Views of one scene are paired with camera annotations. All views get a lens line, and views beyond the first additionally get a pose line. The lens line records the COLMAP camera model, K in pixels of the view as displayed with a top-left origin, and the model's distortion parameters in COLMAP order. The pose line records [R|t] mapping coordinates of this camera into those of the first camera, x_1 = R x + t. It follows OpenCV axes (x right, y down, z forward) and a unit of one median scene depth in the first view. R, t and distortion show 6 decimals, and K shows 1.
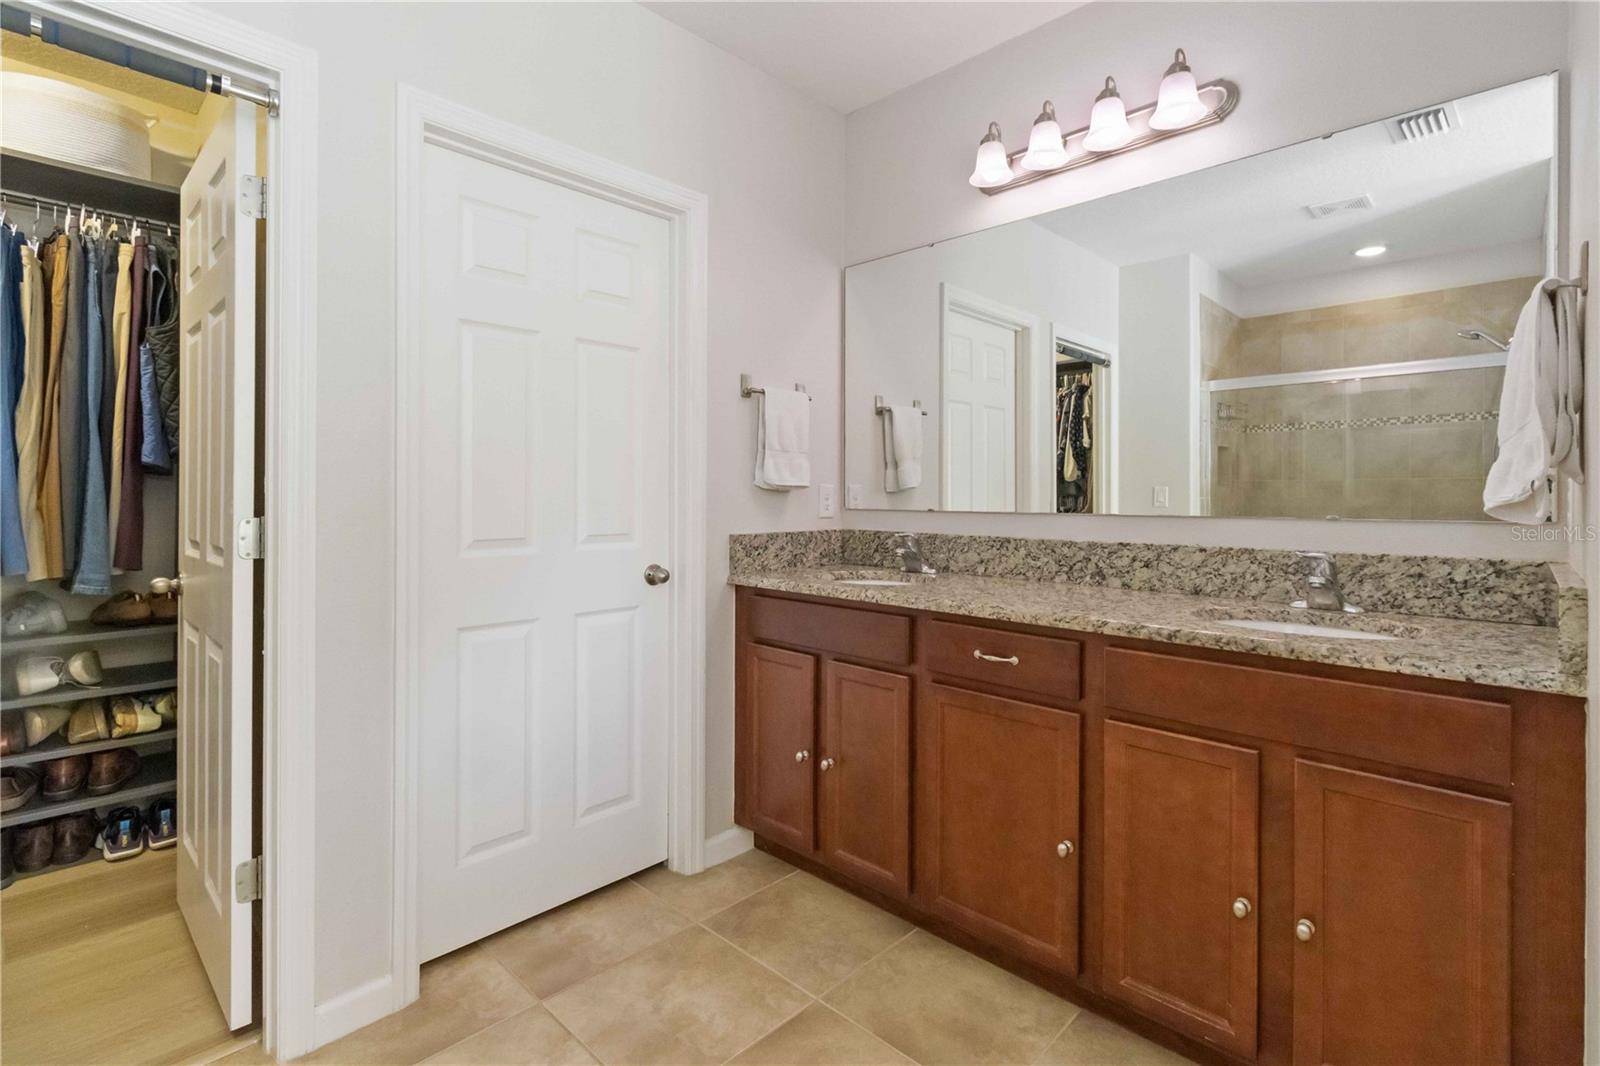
lens RADIAL K [[744.6, 0, 808.8], [0, 744.6, 502.7], [0, 0, 1]] dist [0.000923, -0.000120]
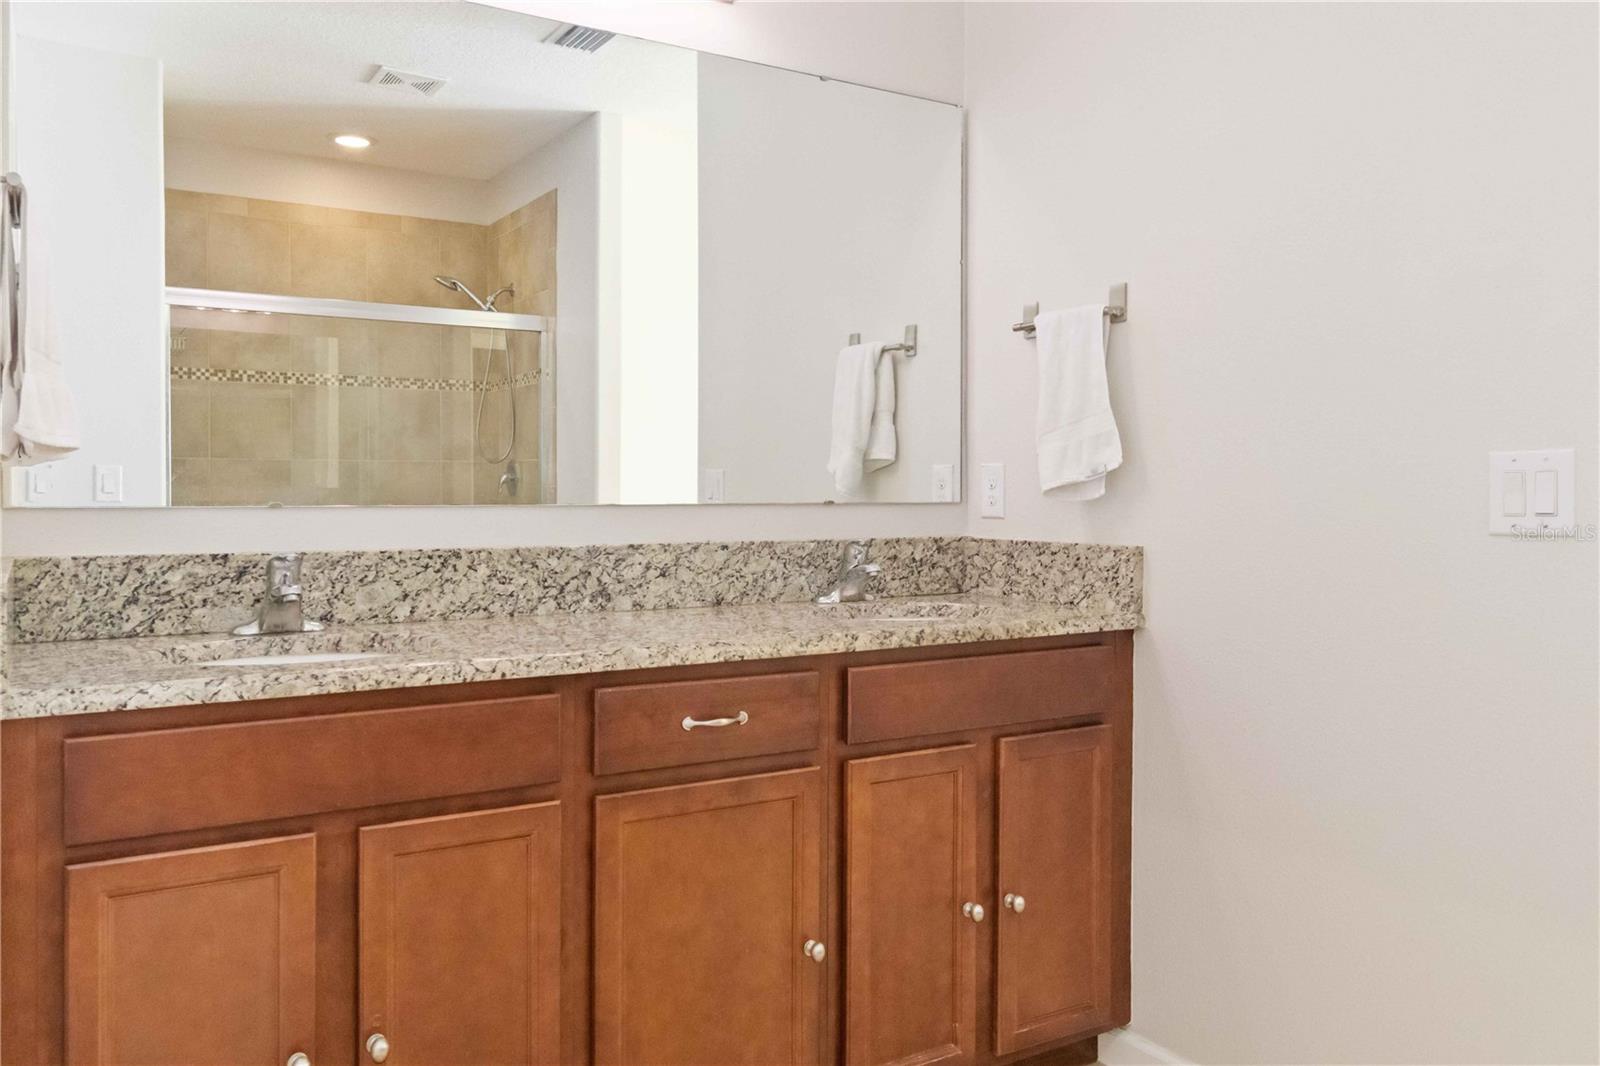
lens RADIAL K [[1302.9, 0, 800.2], [0, 1302.9, 506.9], [0, 0, 1]] dist [0.034140, 0.001037]
pose [[0.218302, -0.013926, 0.975782, -0.777514], [0.009733, 0.999880, 0.012093, 0.005481], [-0.975833, 0.006857, 0.218411, 0.615611]]
